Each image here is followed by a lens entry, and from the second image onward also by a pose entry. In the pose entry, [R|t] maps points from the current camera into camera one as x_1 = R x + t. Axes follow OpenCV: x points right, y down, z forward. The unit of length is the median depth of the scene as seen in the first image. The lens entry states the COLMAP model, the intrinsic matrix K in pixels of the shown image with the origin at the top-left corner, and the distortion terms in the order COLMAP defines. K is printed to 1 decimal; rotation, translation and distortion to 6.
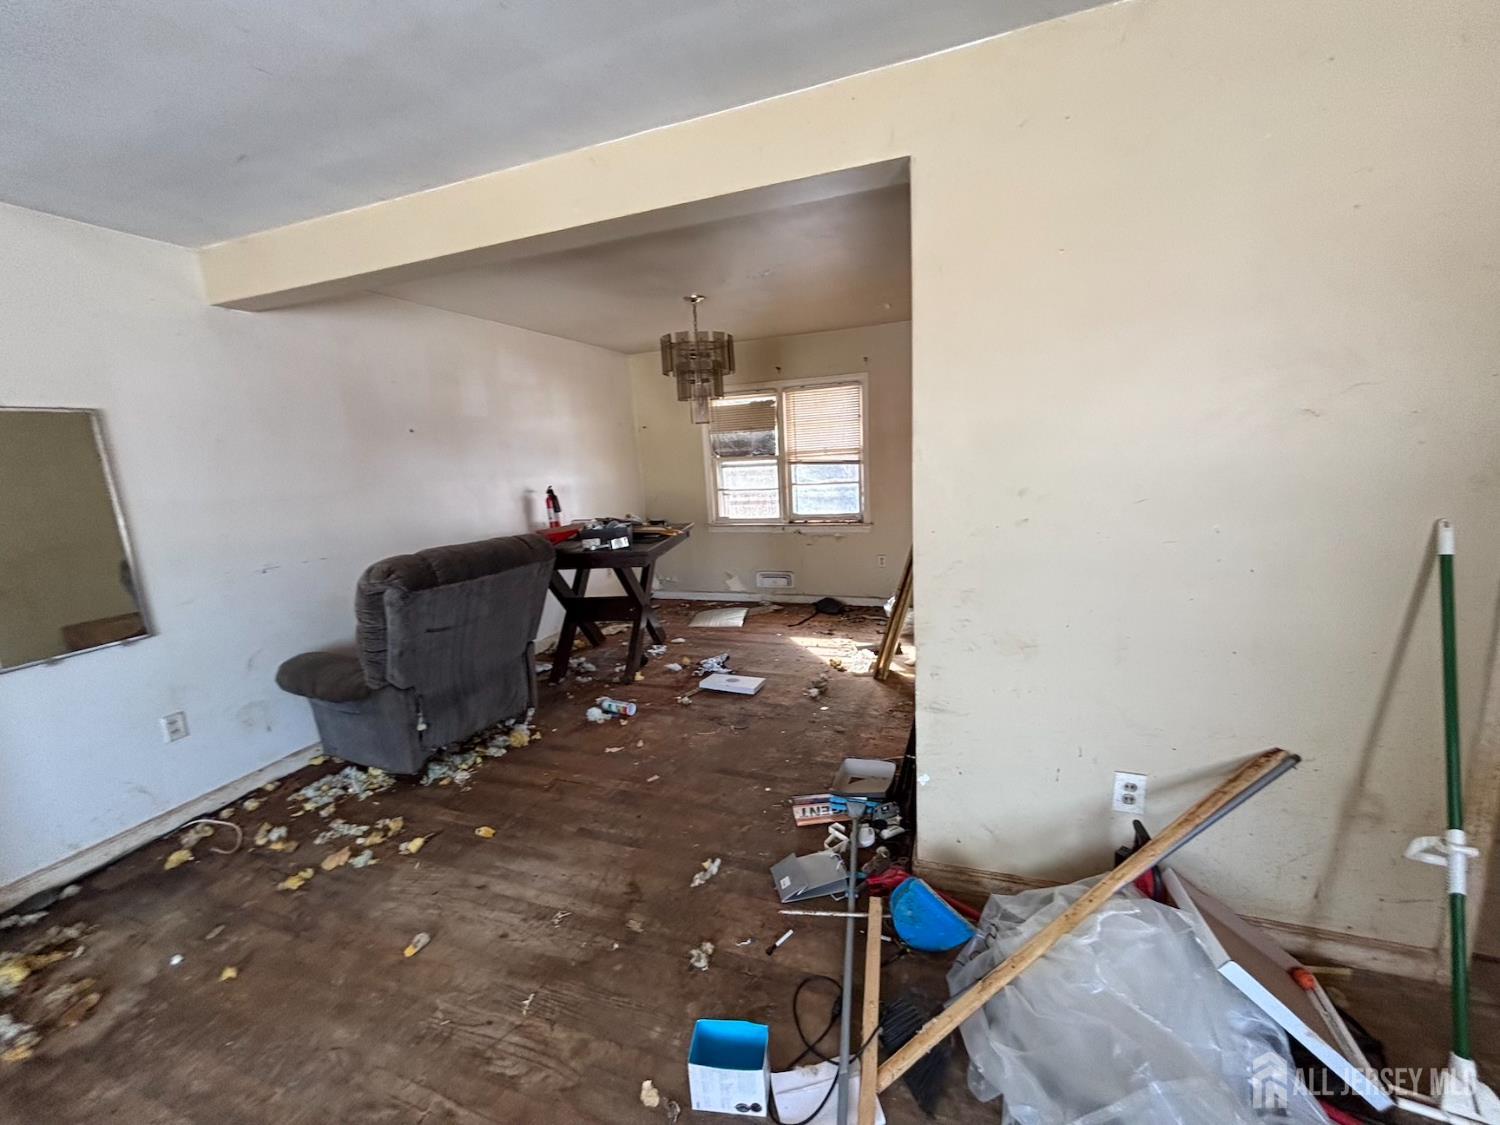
lens RADIAL K [[605.0, 0, 754.9], [0, 605.0, 557.9], [0, 0, 1]] dist [-0.001913, 0.000614]
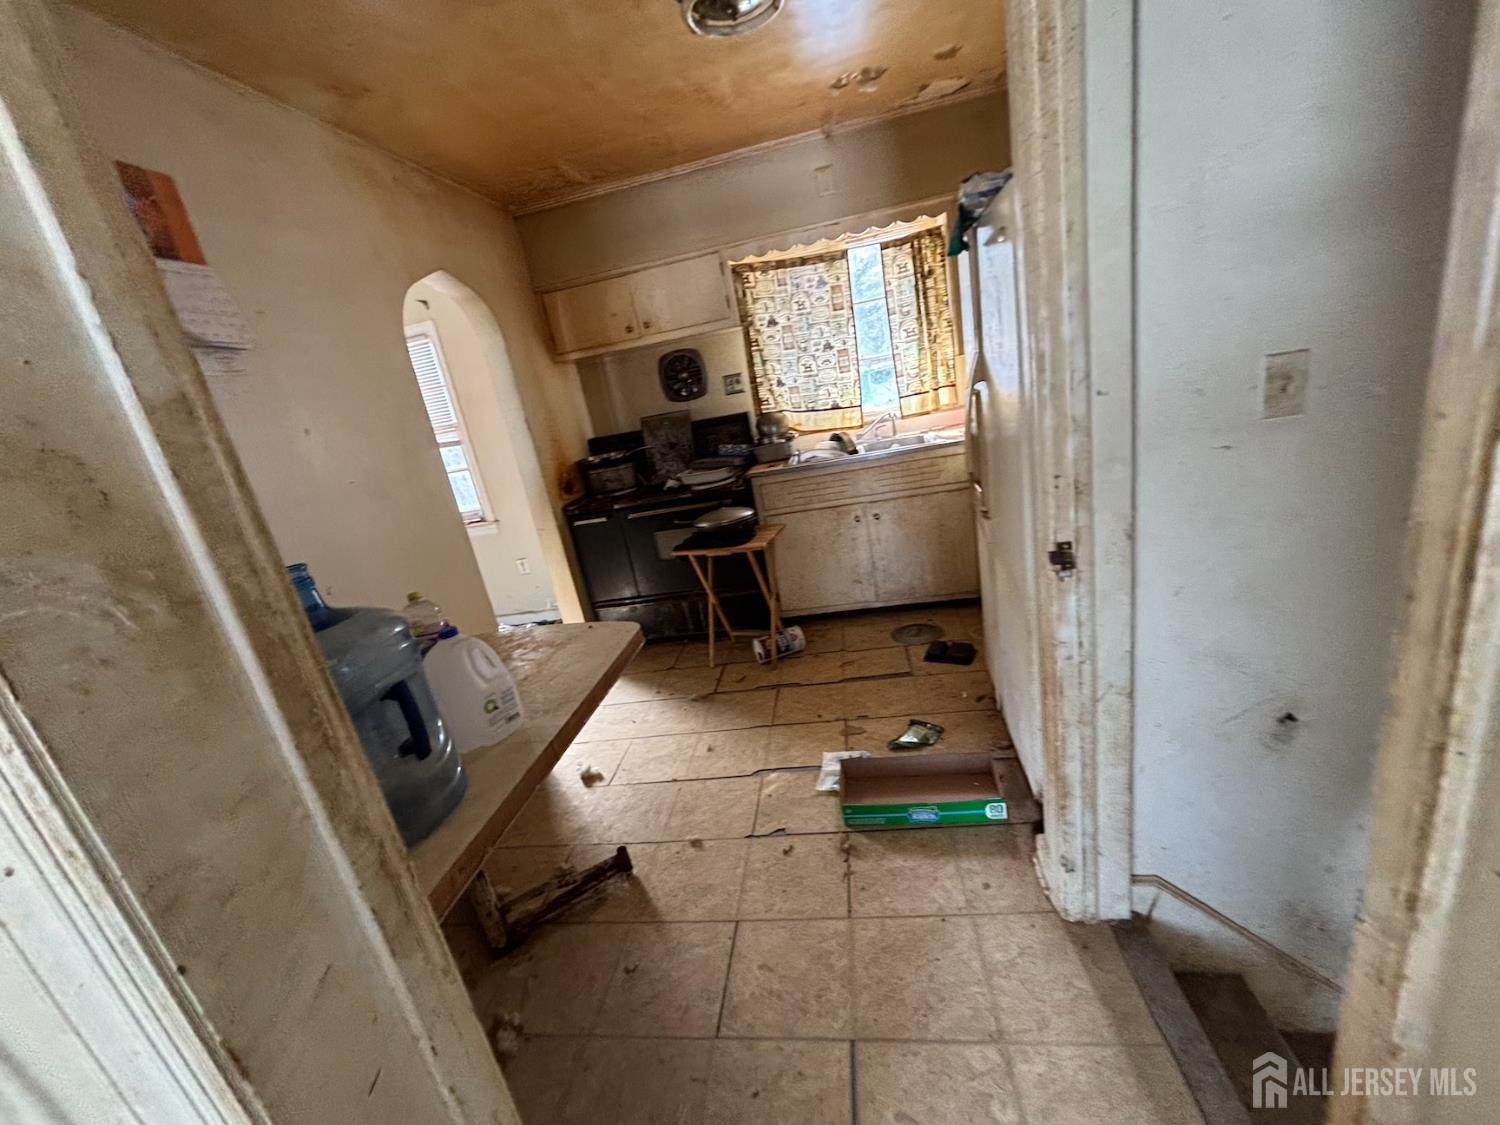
lens RADIAL K [[605.0, 0, 754.9], [0, 605.0, 557.9], [0, 0, 1]] dist [-0.001913, 0.000614]
pose [[0.971940, -0.171962, 0.160504, 0.730822], [0.157048, 0.982363, 0.101483, -0.068892], [-0.175124, -0.073429, 0.981804, 0.360495]]
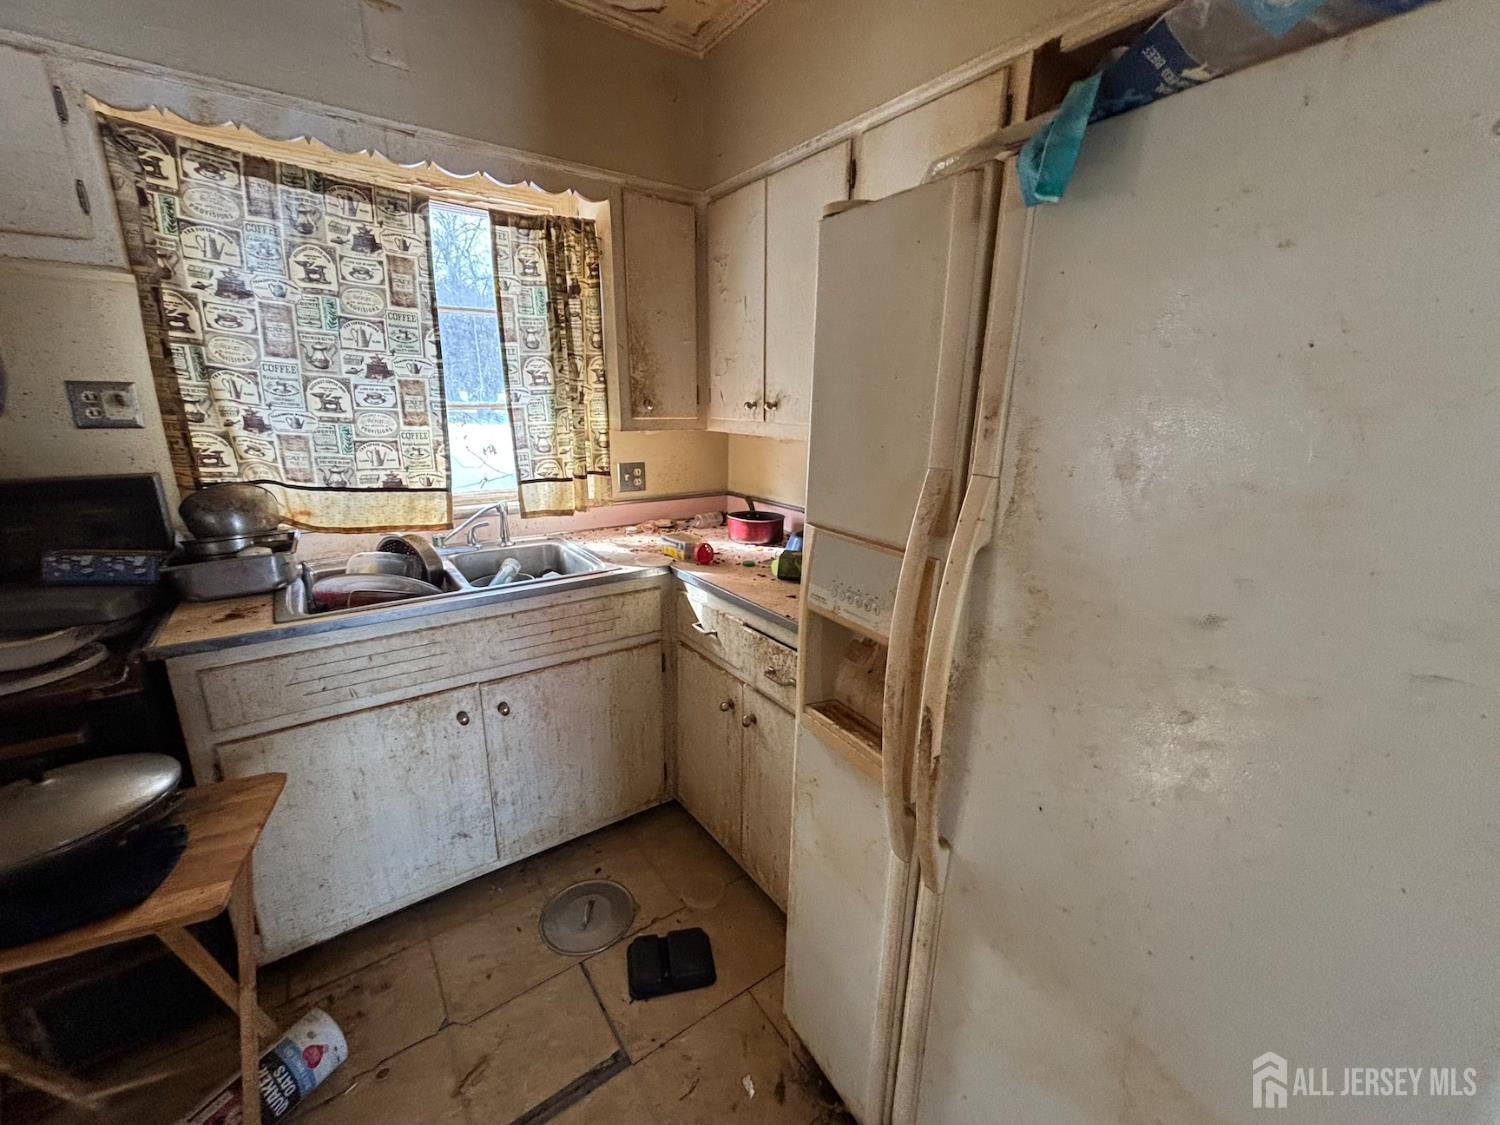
lens RADIAL K [[608.1, 0, 754.1], [0, 608.1, 559.9], [0, 0, 1]] dist [0.010267, -0.000072]
pose [[0.574755, -0.151401, 0.804198, 0.825688], [0.097956, 0.988399, 0.116071, -0.177184], [-0.812441, 0.012064, 0.582918, 0.860568]]
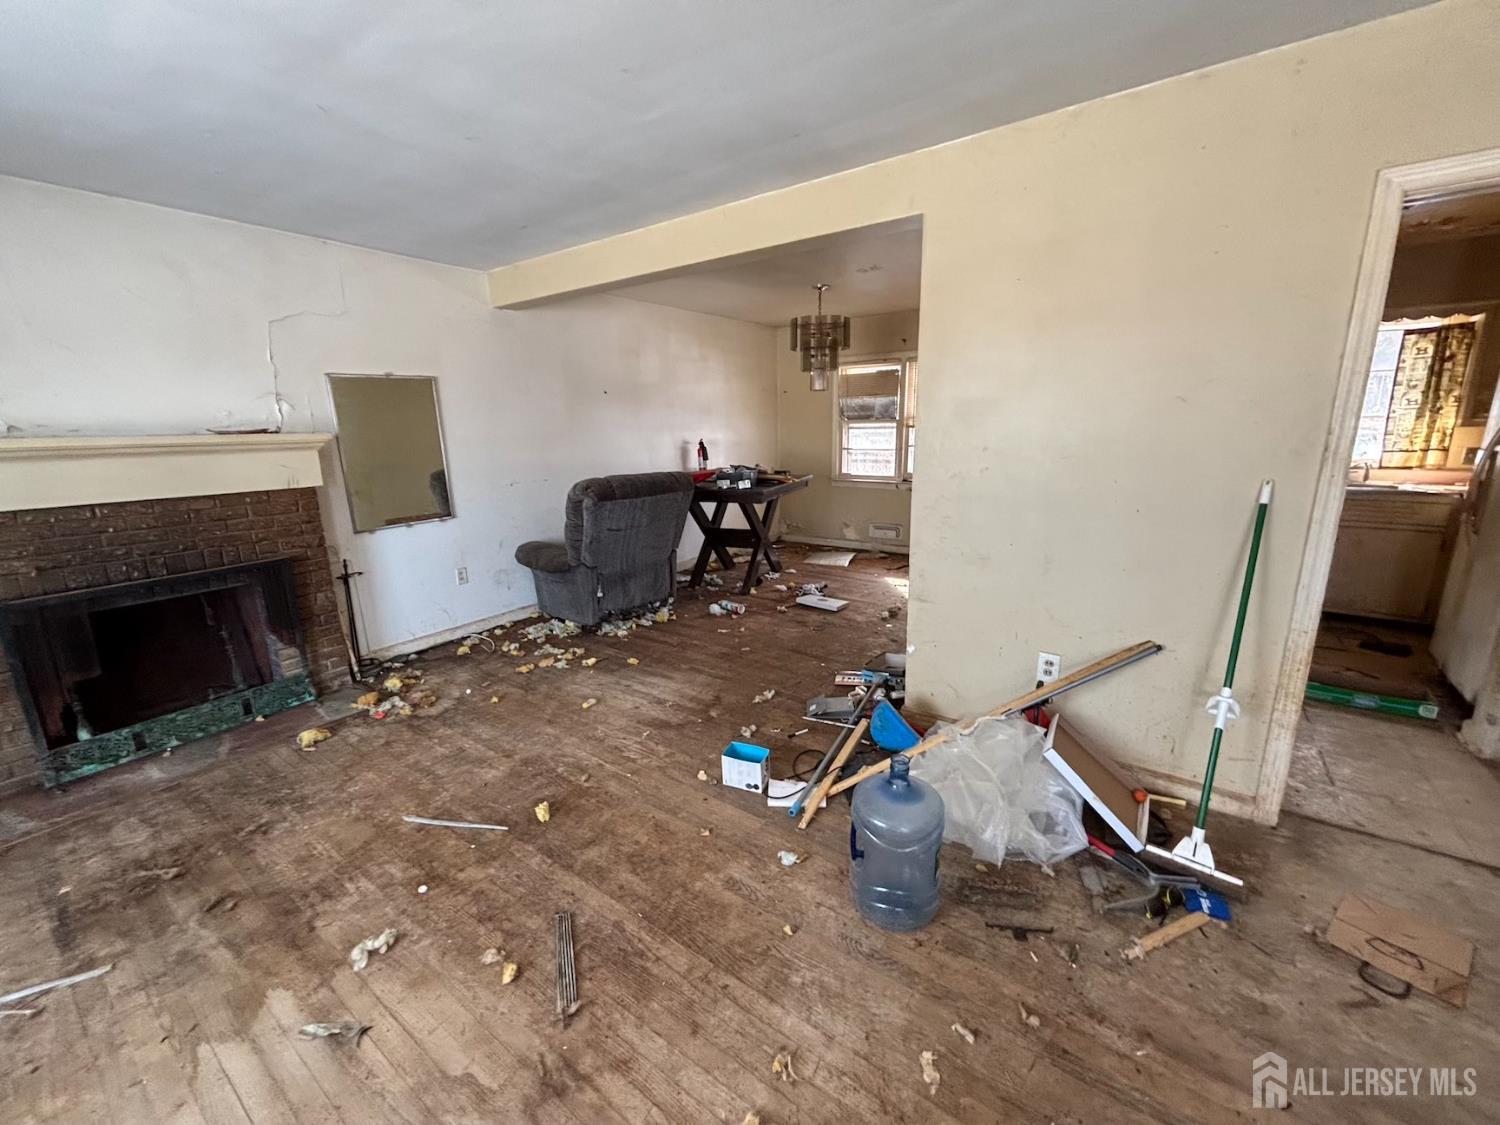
lens RADIAL K [[608.1, 0, 754.1], [0, 608.1, 559.9], [0, 0, 1]] dist [0.010267, -0.000072]
pose [[0.962338, 0.092149, -0.255761, 0.194673], [-0.076668, 0.994605, 0.069873, 0.059895], [0.260820, -0.047632, 0.964212, -0.346373]]
